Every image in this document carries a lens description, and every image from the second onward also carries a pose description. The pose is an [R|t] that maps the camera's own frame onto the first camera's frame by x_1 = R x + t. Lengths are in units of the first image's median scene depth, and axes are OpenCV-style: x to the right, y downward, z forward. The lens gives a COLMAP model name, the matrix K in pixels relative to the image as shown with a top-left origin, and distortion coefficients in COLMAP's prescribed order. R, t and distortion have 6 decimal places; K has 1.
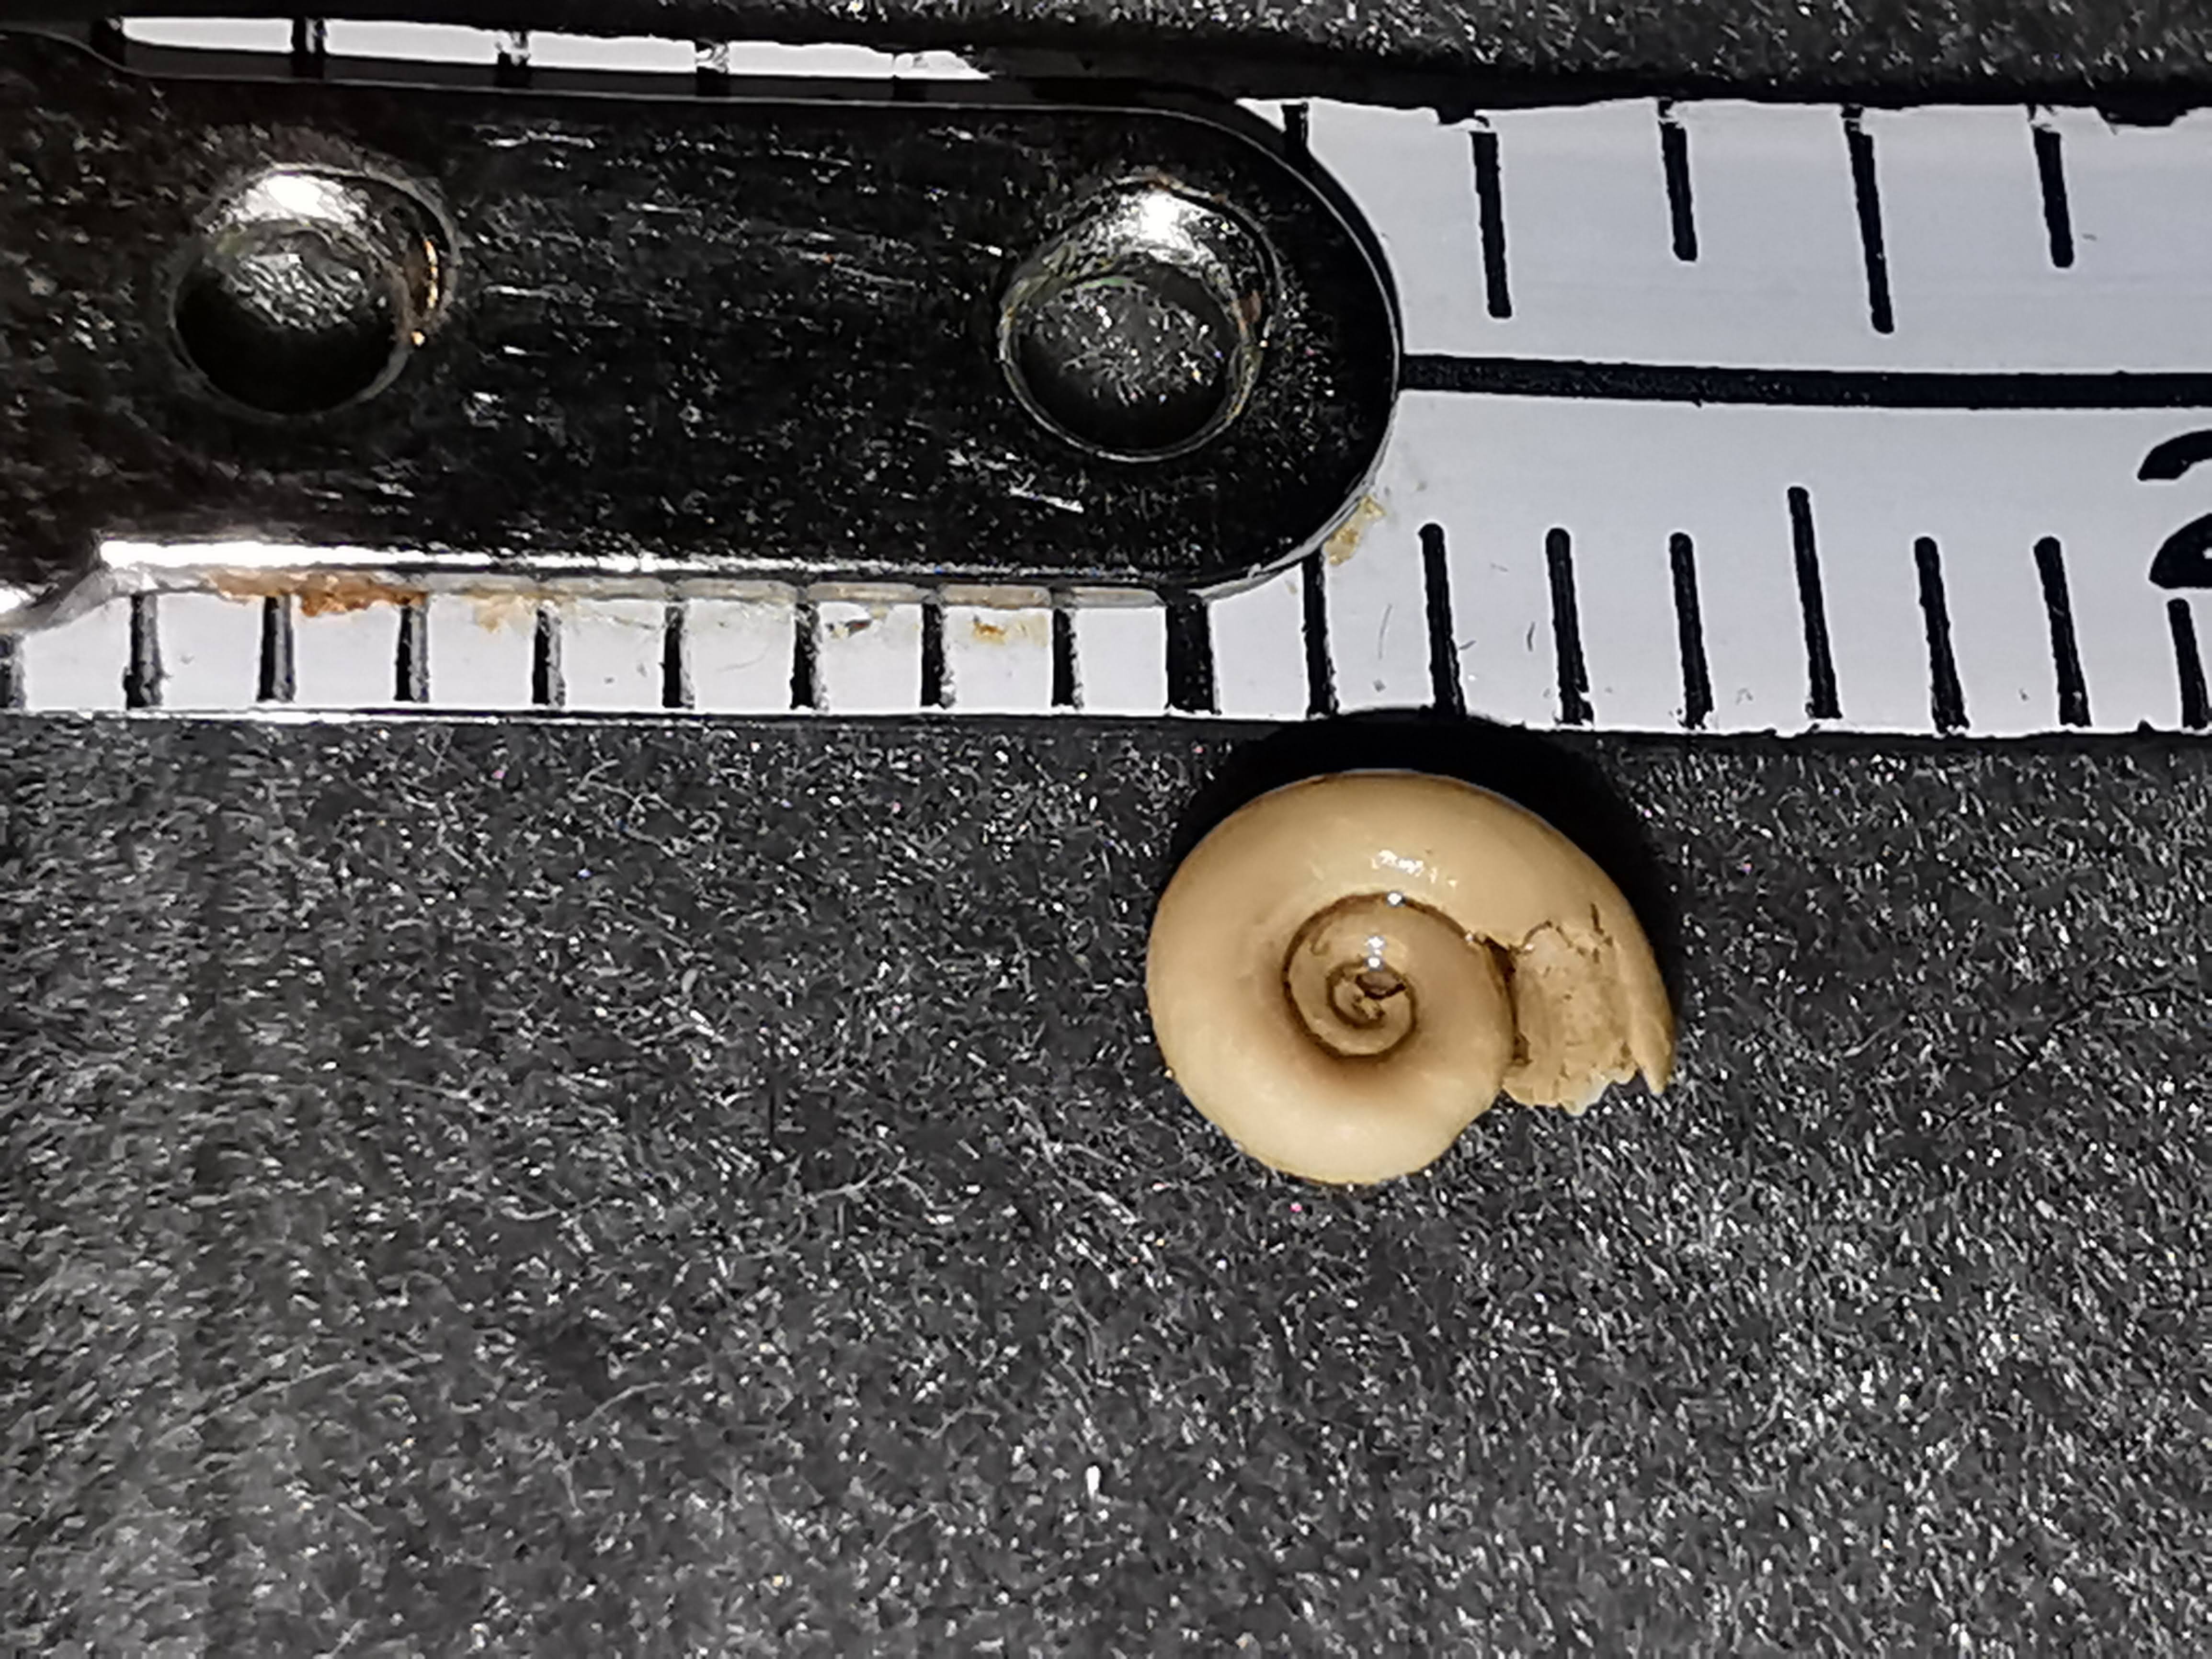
lens RADIAL K [[5317.4, 0, 1106.0], [0, 5317.4, 829.5], [0, 0, 1]] dist [0.141074, -0.868464]
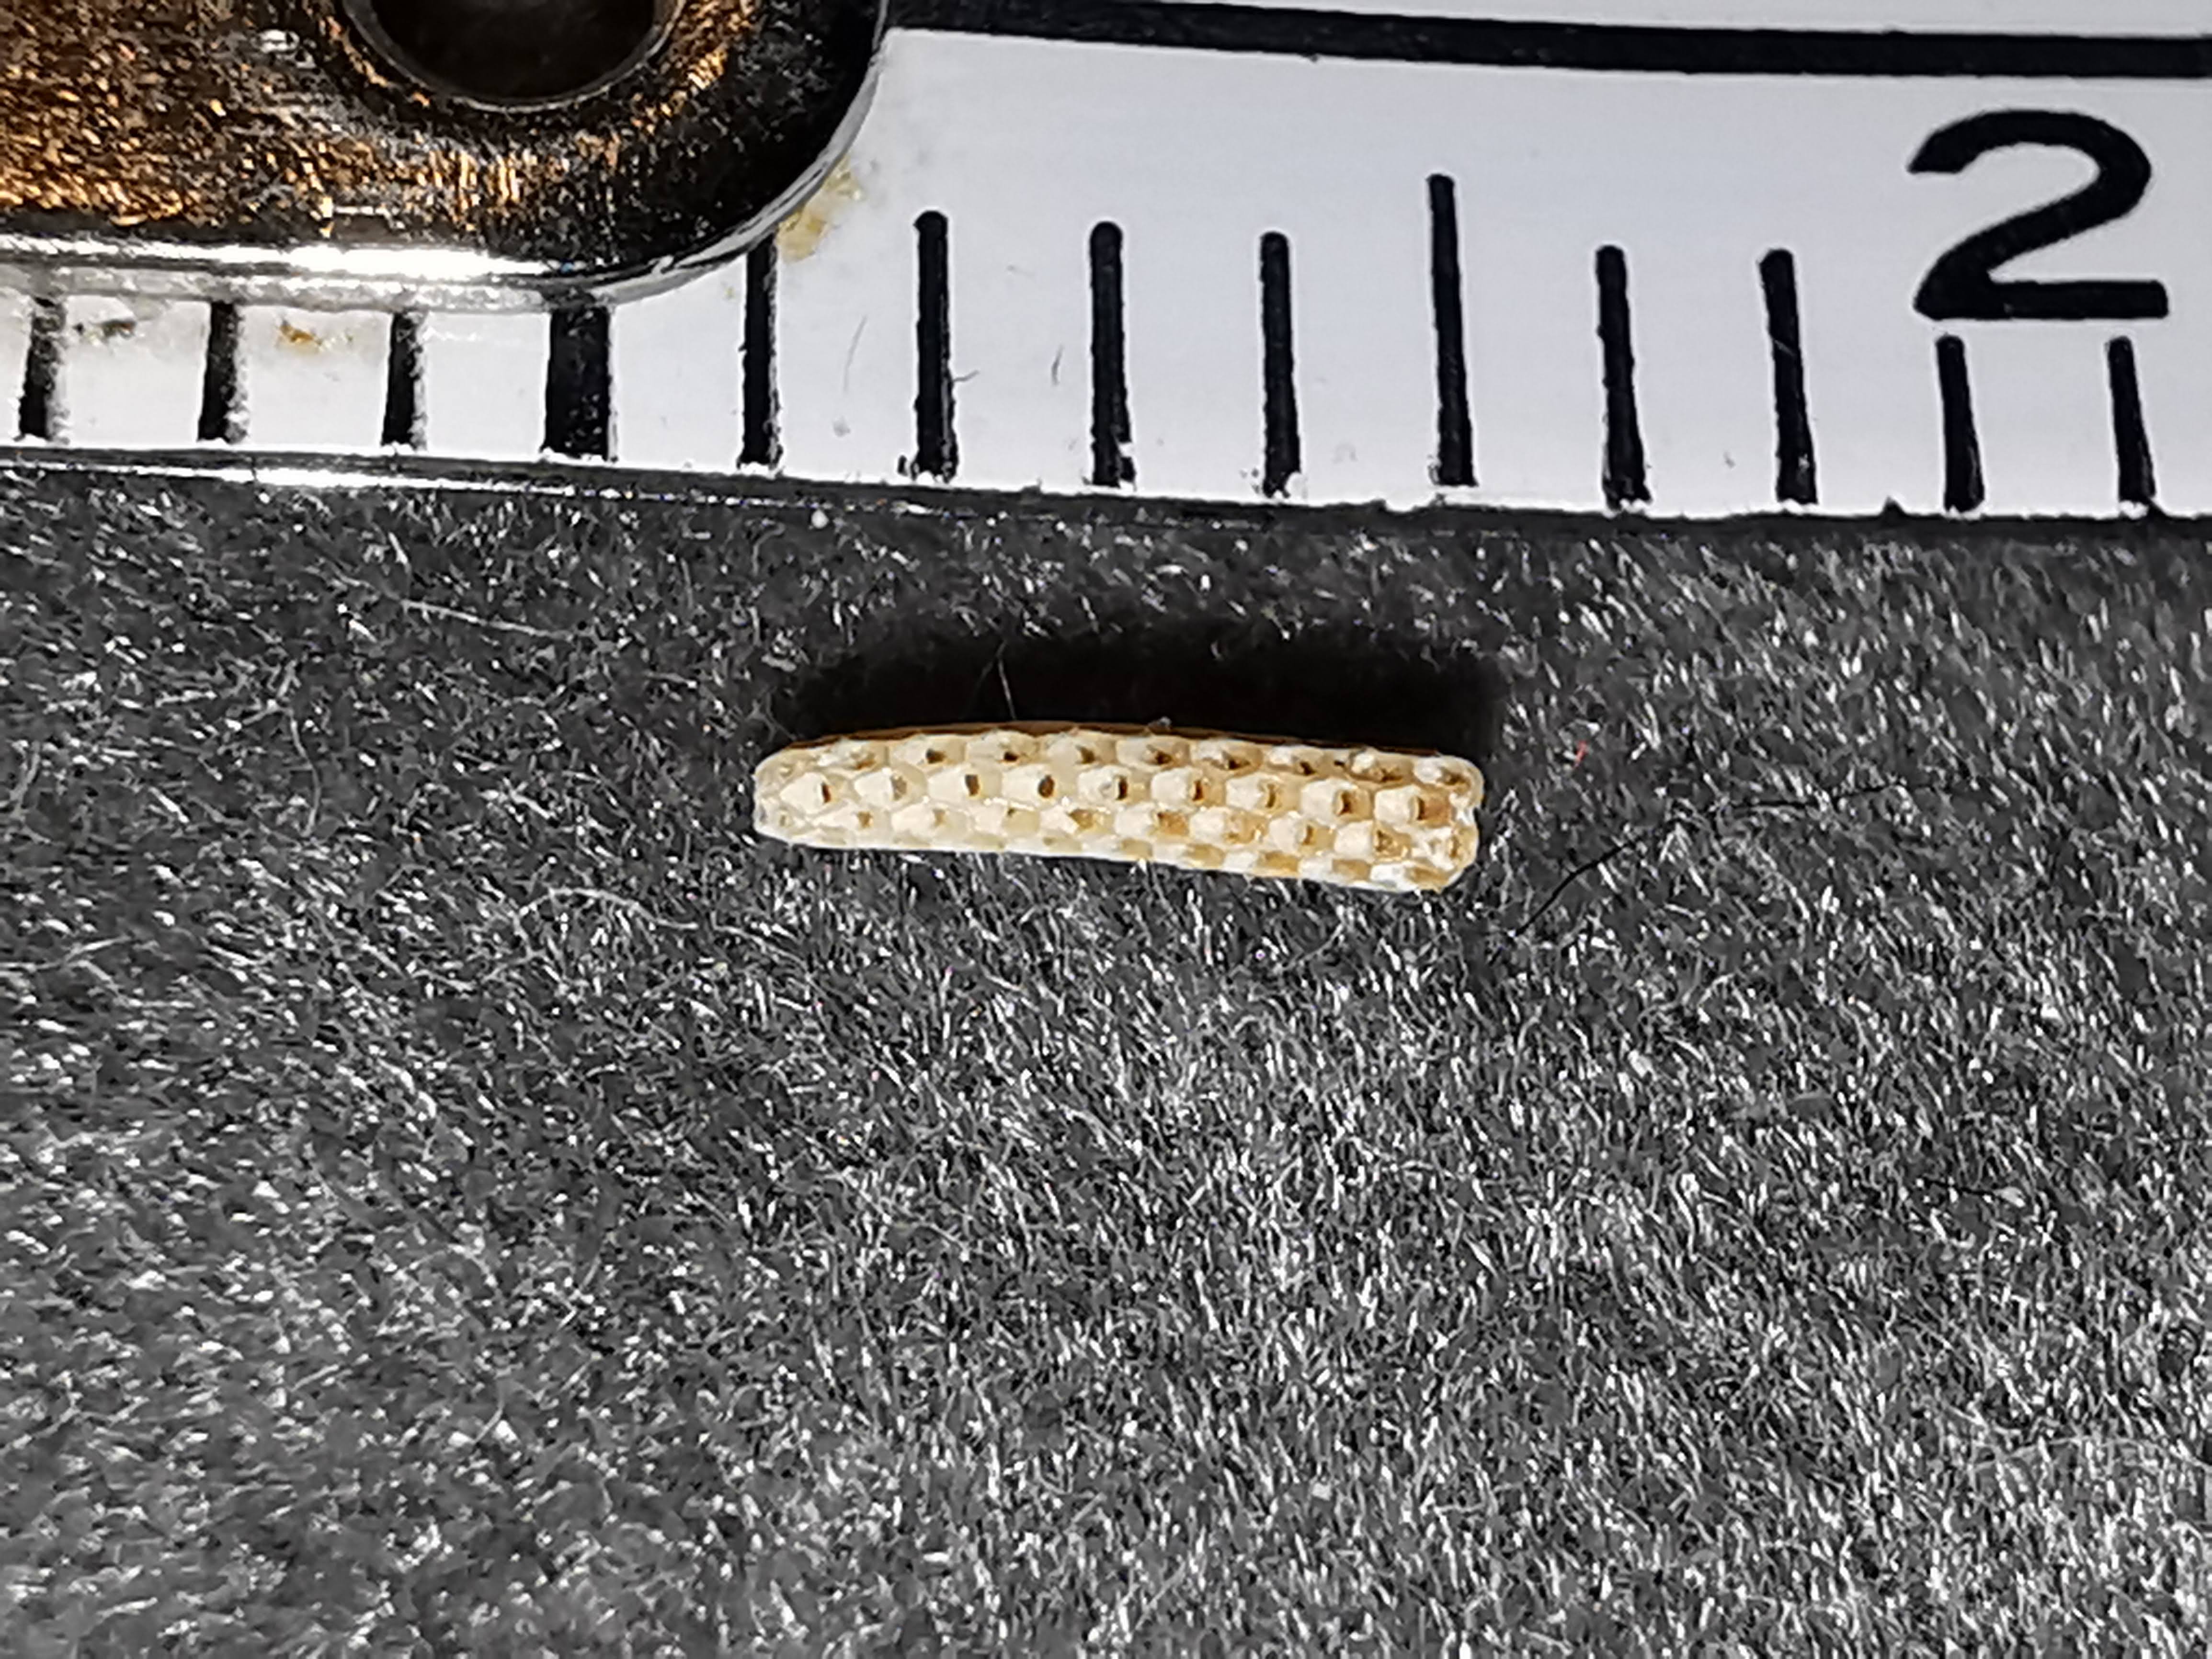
lens RADIAL K [[5317.4, 0, 1106.0], [0, 5317.4, 829.5], [0, 0, 1]] dist [0.141074, -0.868464]
pose [[0.999183, 0.023599, -0.032804, 0.111253], [-0.022384, 0.999067, 0.036931, 0.000422], [0.033645, -0.036166, 0.998779, 0.259900]]
